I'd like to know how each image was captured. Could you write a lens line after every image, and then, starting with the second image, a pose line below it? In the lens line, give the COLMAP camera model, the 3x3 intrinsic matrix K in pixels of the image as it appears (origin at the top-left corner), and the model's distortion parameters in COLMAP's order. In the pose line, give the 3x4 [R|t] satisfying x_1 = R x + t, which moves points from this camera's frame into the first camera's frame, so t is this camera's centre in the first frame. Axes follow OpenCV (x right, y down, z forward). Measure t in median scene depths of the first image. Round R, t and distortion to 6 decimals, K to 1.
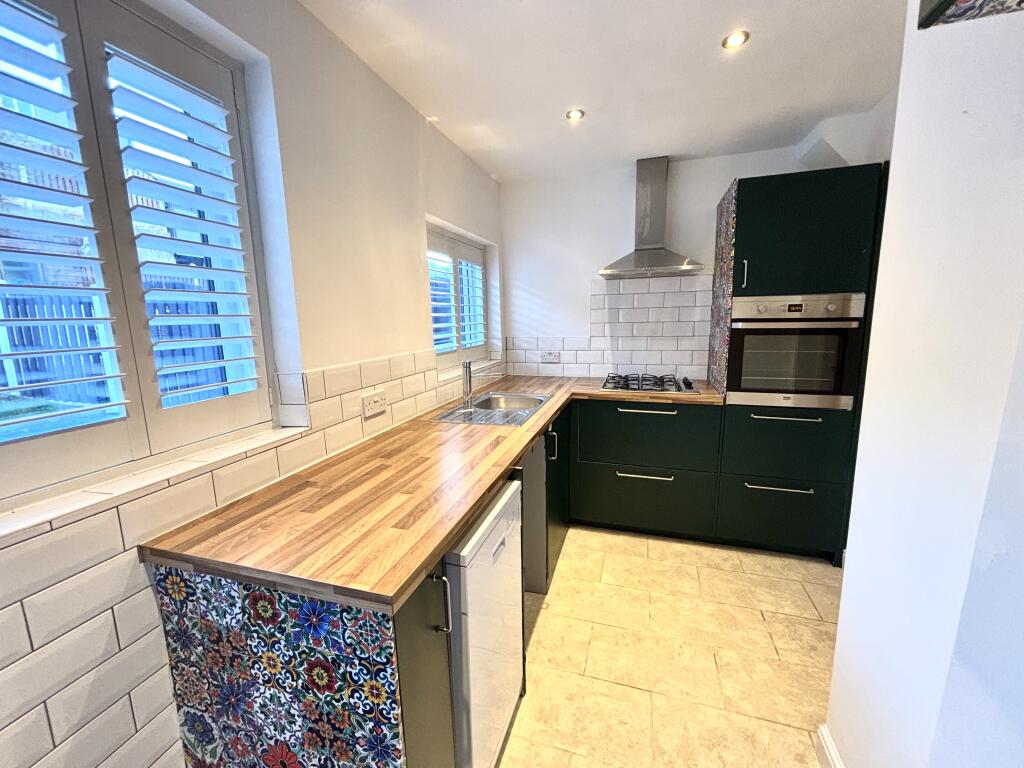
lens RADIAL K [[415.7, 0, 512.3], [0, 415.7, 383.9], [0, 0, 1]] dist [-0.003113, 0.000227]
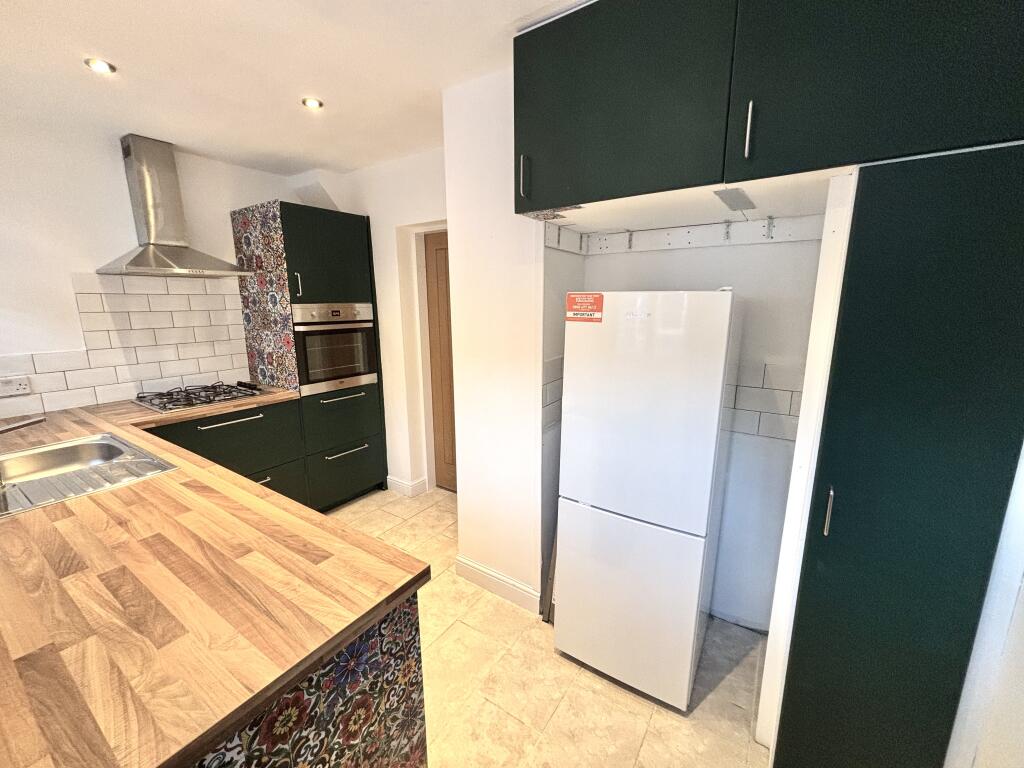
lens RADIAL K [[415.7, 0, 512.5], [0, 415.7, 384.0], [0, 0, 1]] dist [-0.003113, 0.000227]
pose [[0.282137, -0.172840, 0.943676, -0.573961], [0.153159, 0.979136, 0.133544, -0.071928], [-0.947070, 0.106855, 0.302723, 0.132807]]
